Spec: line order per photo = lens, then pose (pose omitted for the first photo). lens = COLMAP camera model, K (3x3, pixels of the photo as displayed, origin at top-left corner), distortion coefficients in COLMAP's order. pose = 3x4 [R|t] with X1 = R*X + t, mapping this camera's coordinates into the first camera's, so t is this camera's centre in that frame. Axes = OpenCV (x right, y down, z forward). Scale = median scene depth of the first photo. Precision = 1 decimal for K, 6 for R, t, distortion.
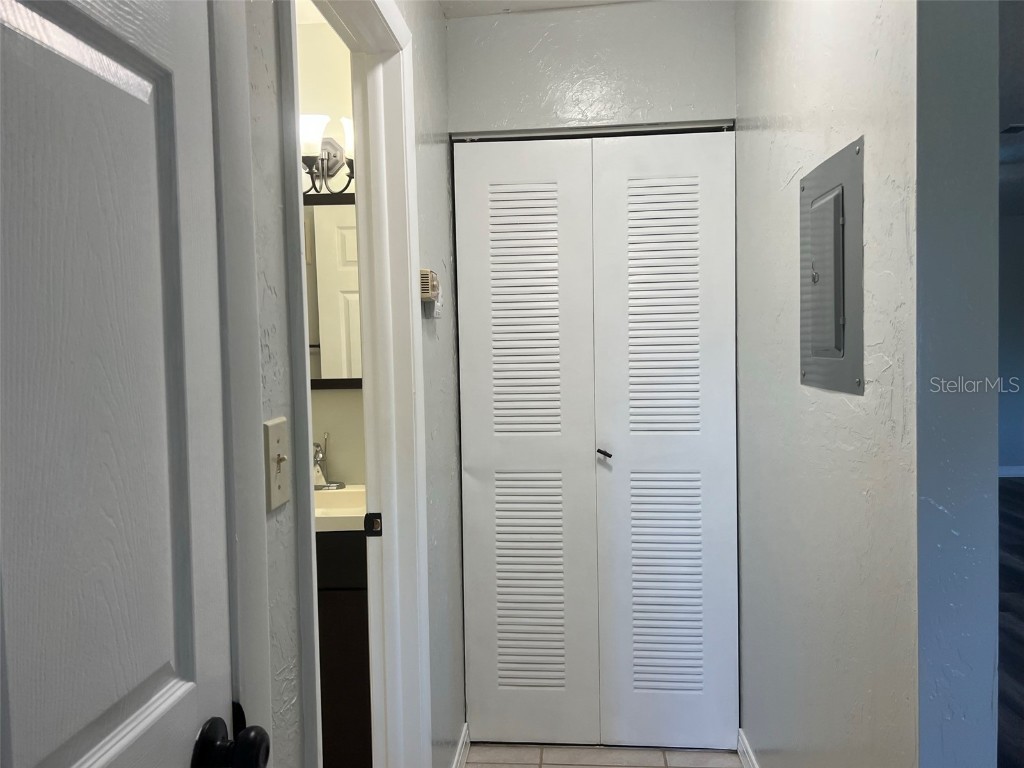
lens RADIAL K [[774.8, 0, 509.8], [0, 774.8, 380.9], [0, 0, 1]] dist [0.050523, -0.054490]
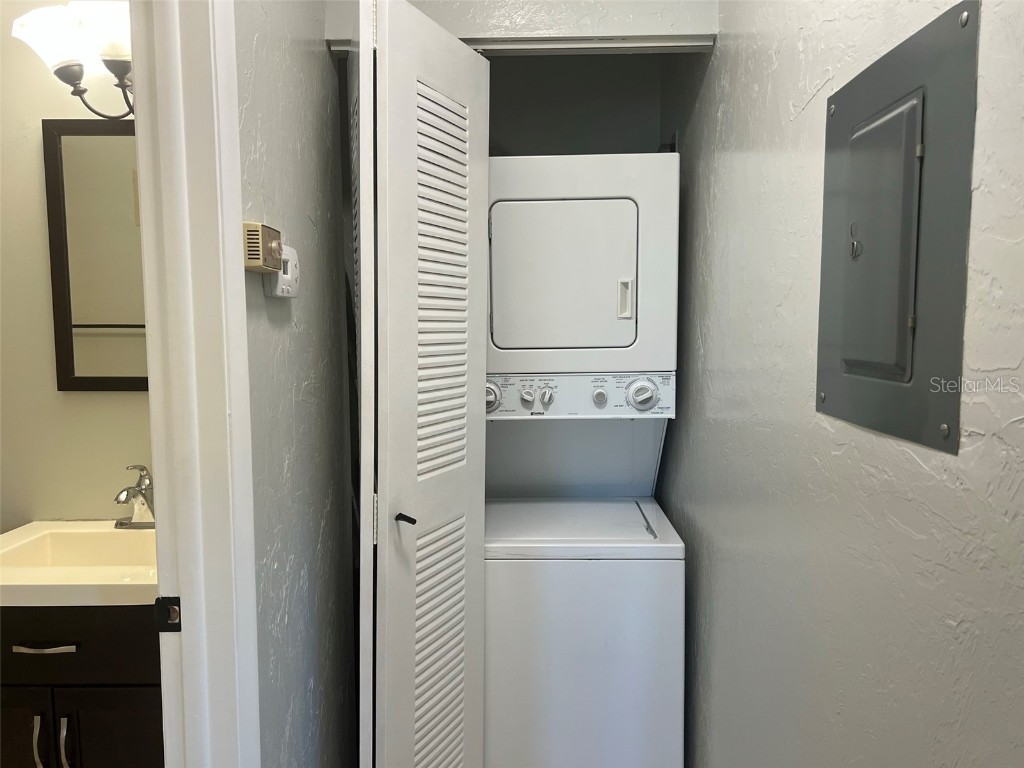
lens RADIAL K [[774.8, 0, 512.3], [0, 774.8, 383.8], [0, 0, 1]] dist [0.050523, -0.054490]
pose [[0.997644, 0.015825, 0.066752, 0.066224], [-0.017928, 0.999358, 0.031020, -0.033957], [-0.066218, -0.032144, 0.997287, 0.337032]]
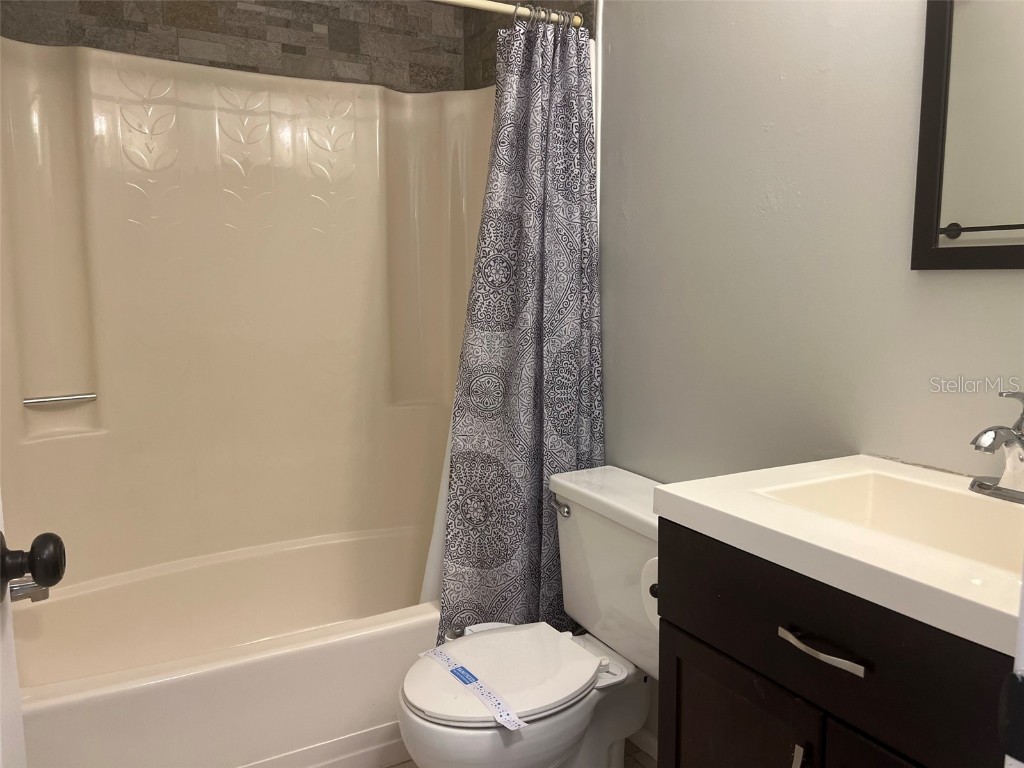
lens RADIAL K [[774.8, 0, 513.6], [0, 774.8, 380.2], [0, 0, 1]] dist [0.050523, -0.054490]
pose [[0.549752, 0.128894, -0.825323, -0.071475], [-0.050561, 0.991346, 0.121144, 0.049155], [0.833796, -0.024870, 0.551512, 0.727959]]
